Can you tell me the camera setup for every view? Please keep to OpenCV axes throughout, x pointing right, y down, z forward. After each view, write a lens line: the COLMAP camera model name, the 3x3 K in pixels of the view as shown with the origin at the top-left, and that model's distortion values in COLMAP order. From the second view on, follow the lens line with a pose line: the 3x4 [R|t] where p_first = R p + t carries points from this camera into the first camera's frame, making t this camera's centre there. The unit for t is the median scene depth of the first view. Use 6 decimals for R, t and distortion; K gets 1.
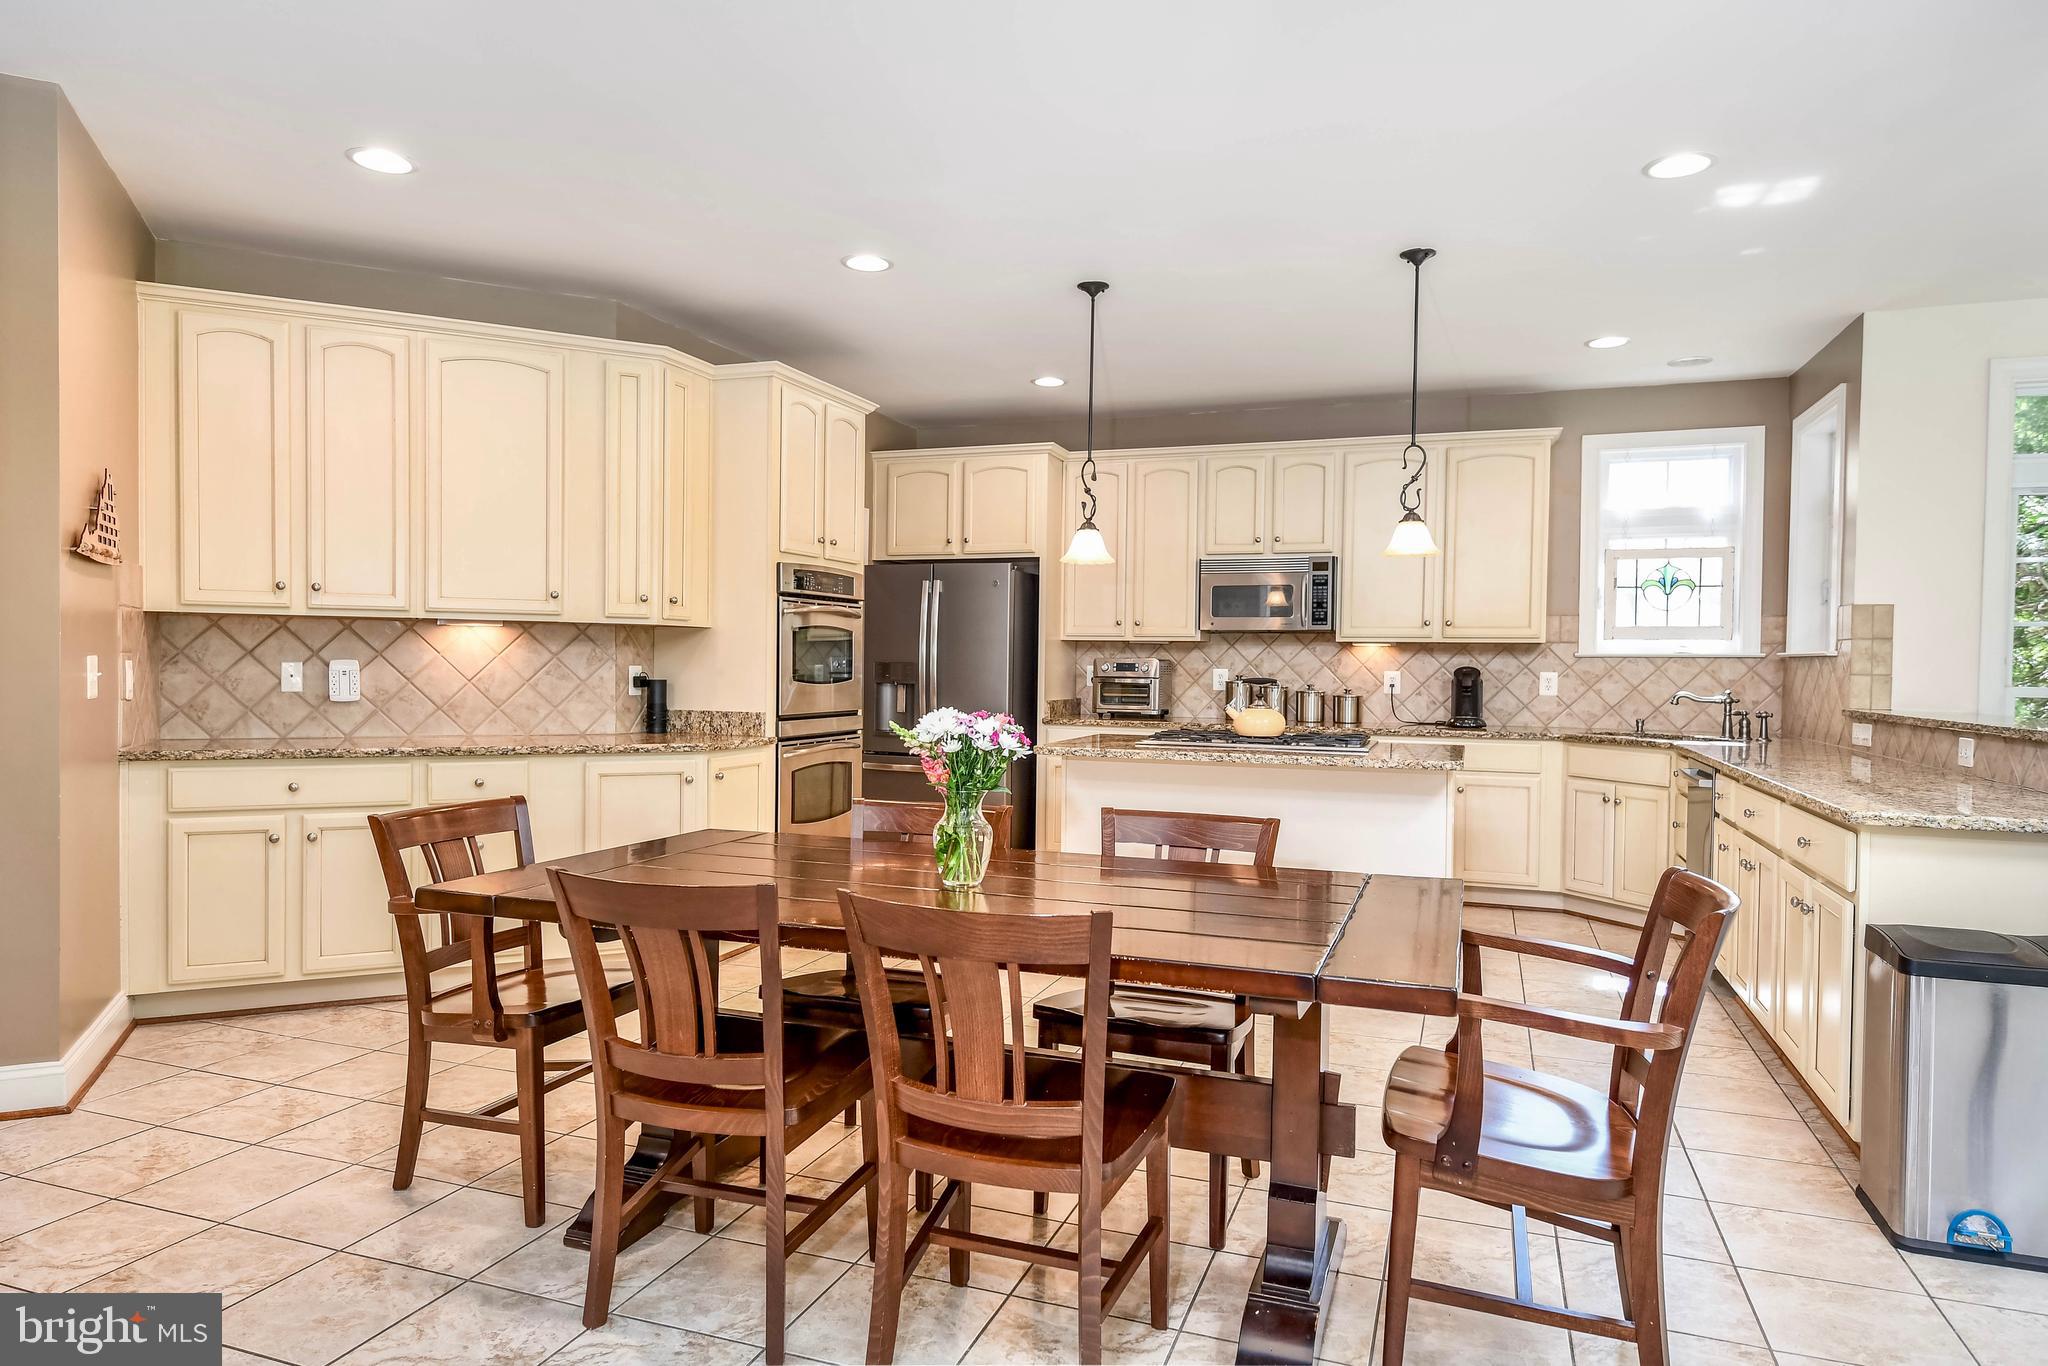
lens RADIAL K [[1247.1, 0, 1003.2], [0, 1247.1, 680.3], [0, 0, 1]] dist [0.005441, -0.004059]
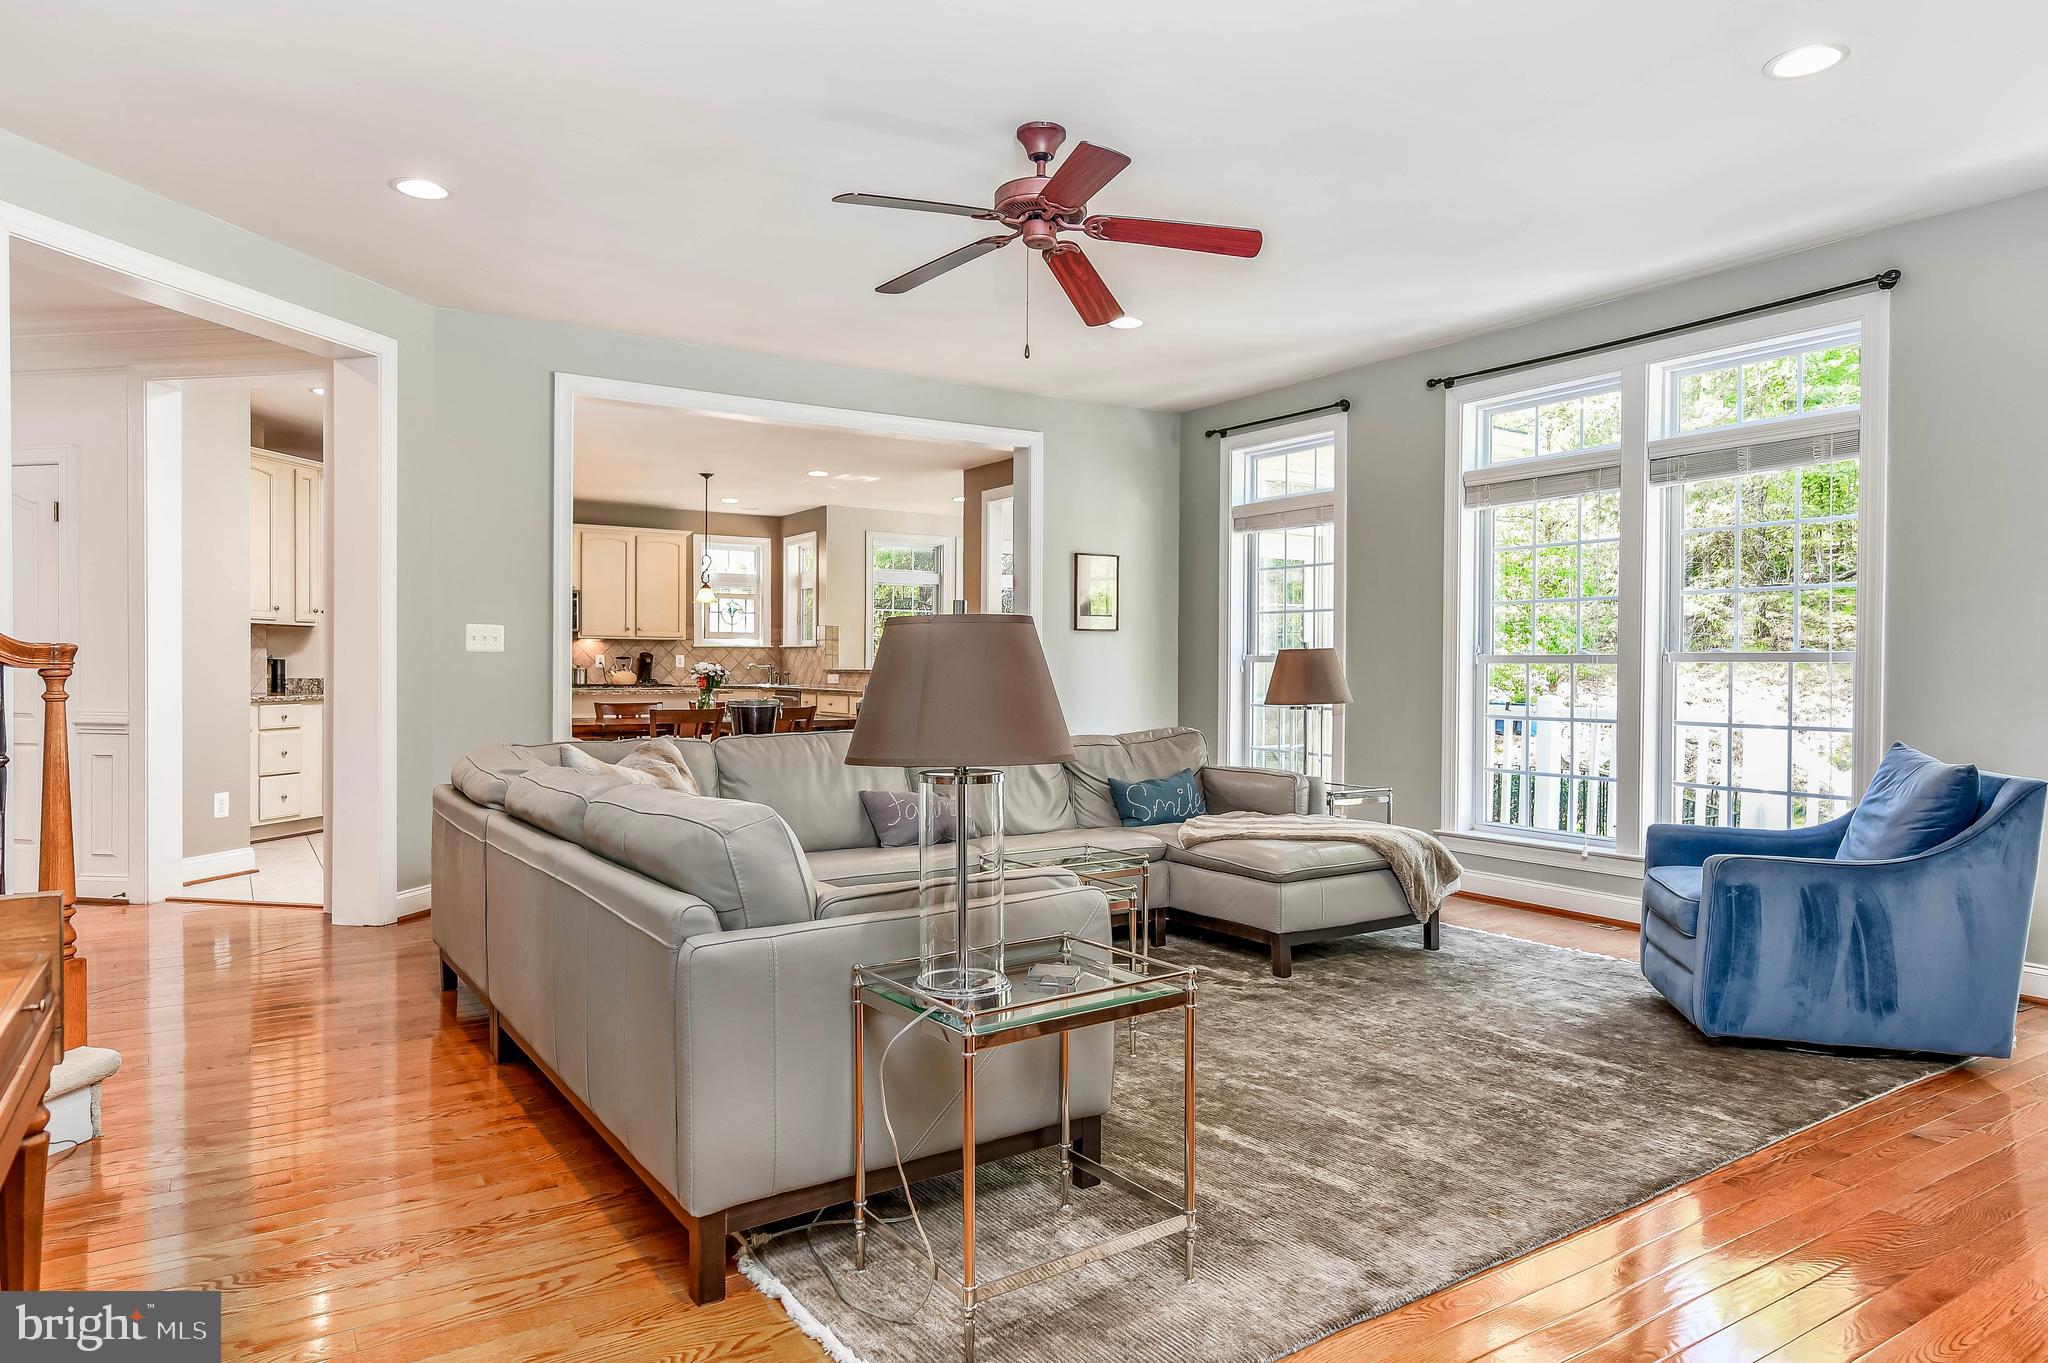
lens RADIAL K [[1251.5, 0, 1048.9], [0, 1251.5, 672.4], [0, 0, 1]] dist [0.006586, 0.002581]
pose [[0.583341, -0.012933, 0.812125, -0.808108], [0.012841, 0.999895, 0.006700, 0.014405], [-0.812126, 0.006520, 0.583446, -0.594872]]
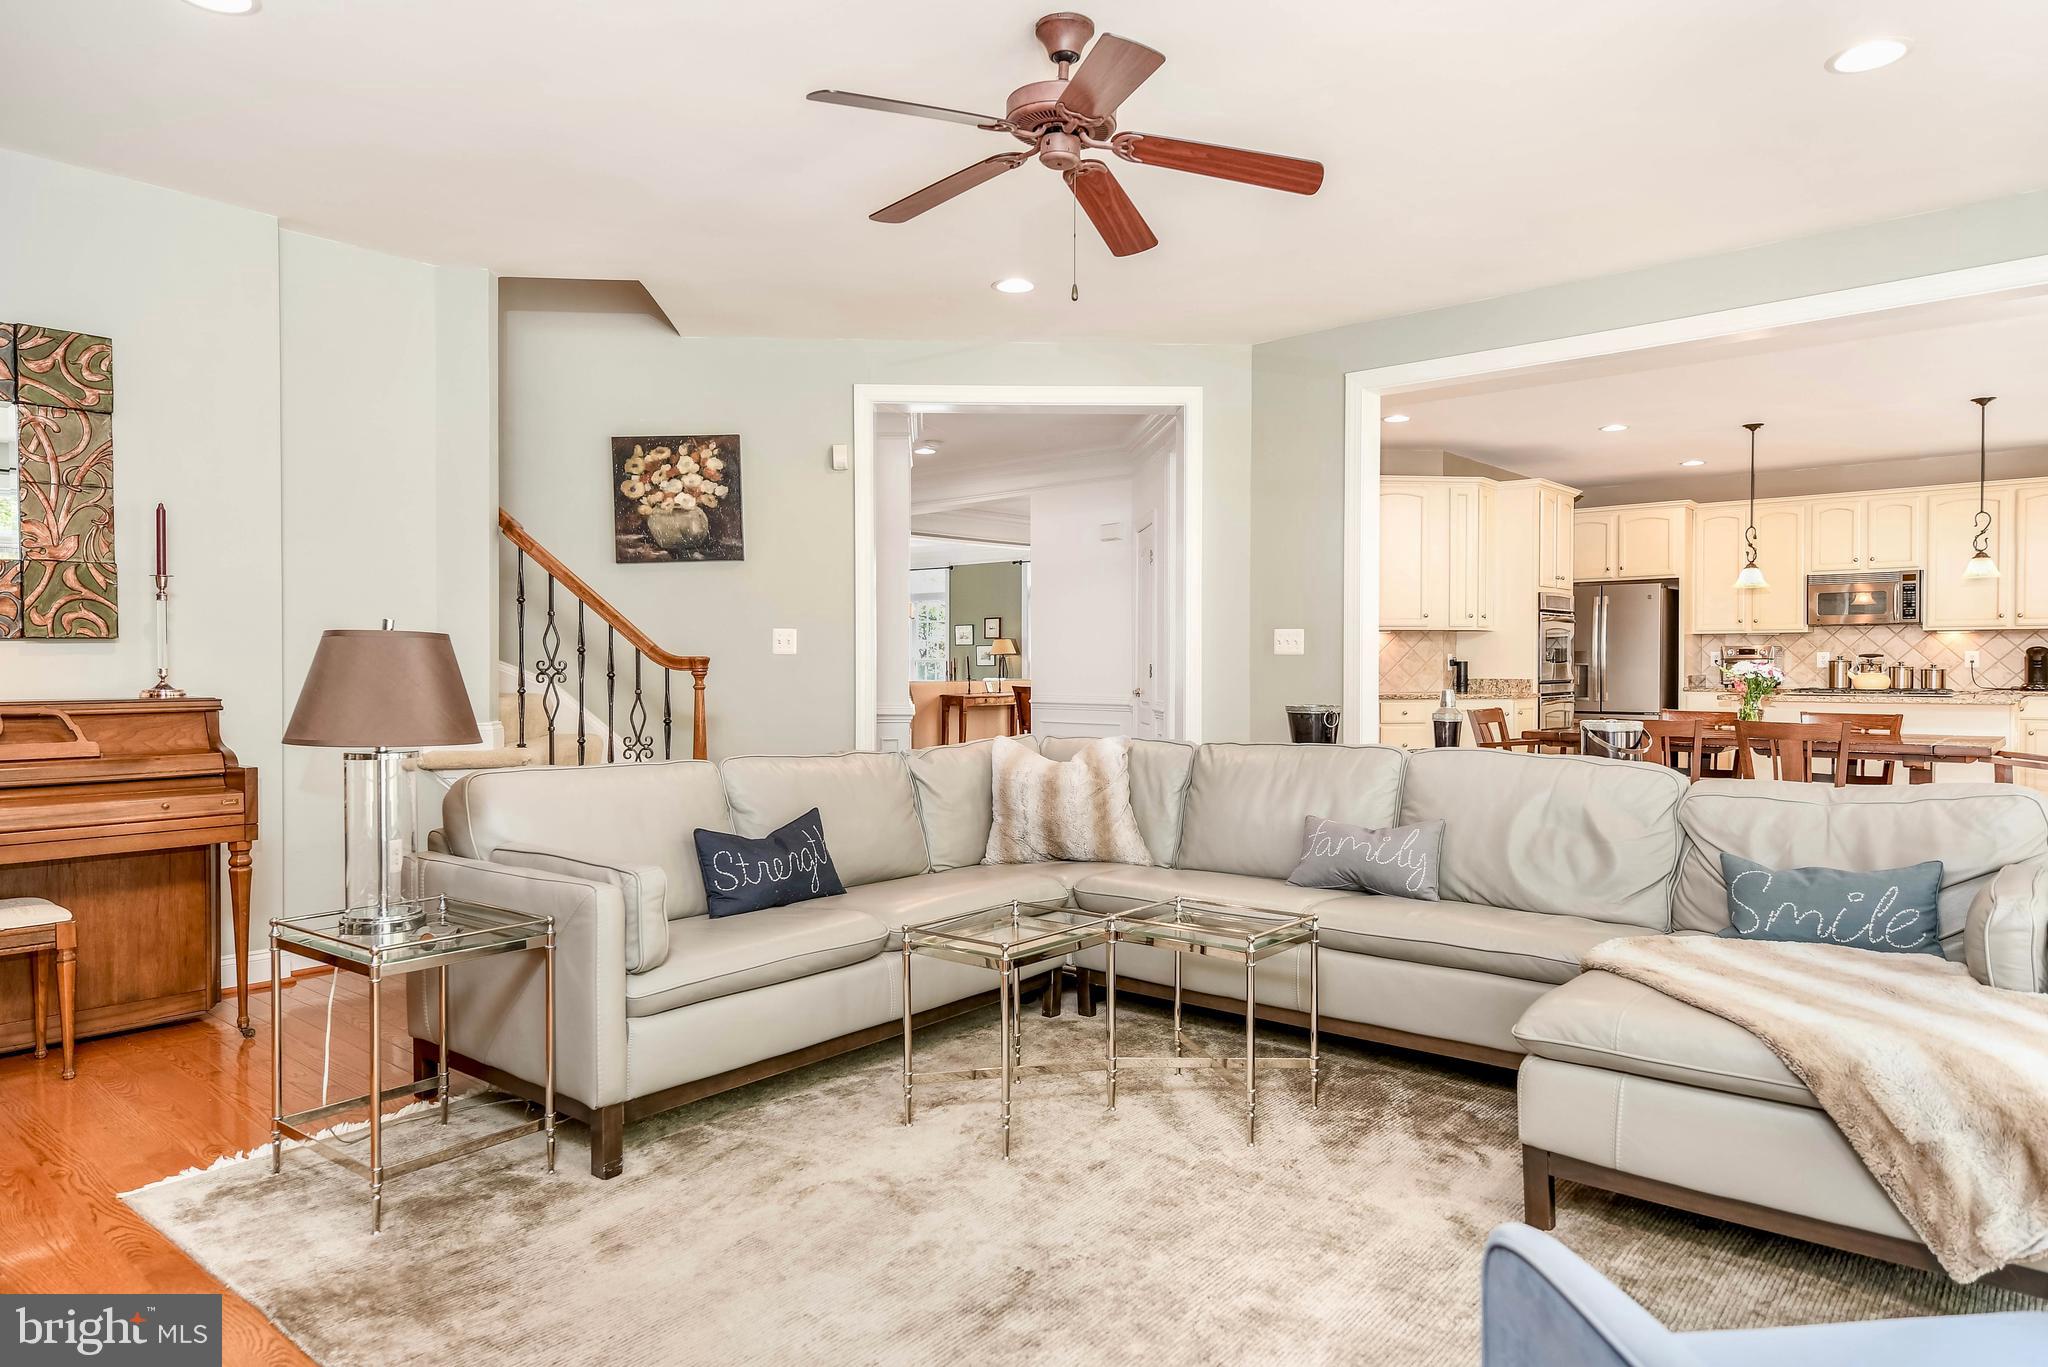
lens RADIAL K [[1247.1, 0, 1003.2], [0, 1247.1, 680.8], [0, 0, 1]] dist [0.005441, -0.004059]
pose [[0.934917, -0.009856, -0.354728, -0.207070], [0.009022, 0.999951, -0.004003, 0.022361], [0.354751, 0.000542, 0.934961, -0.696314]]
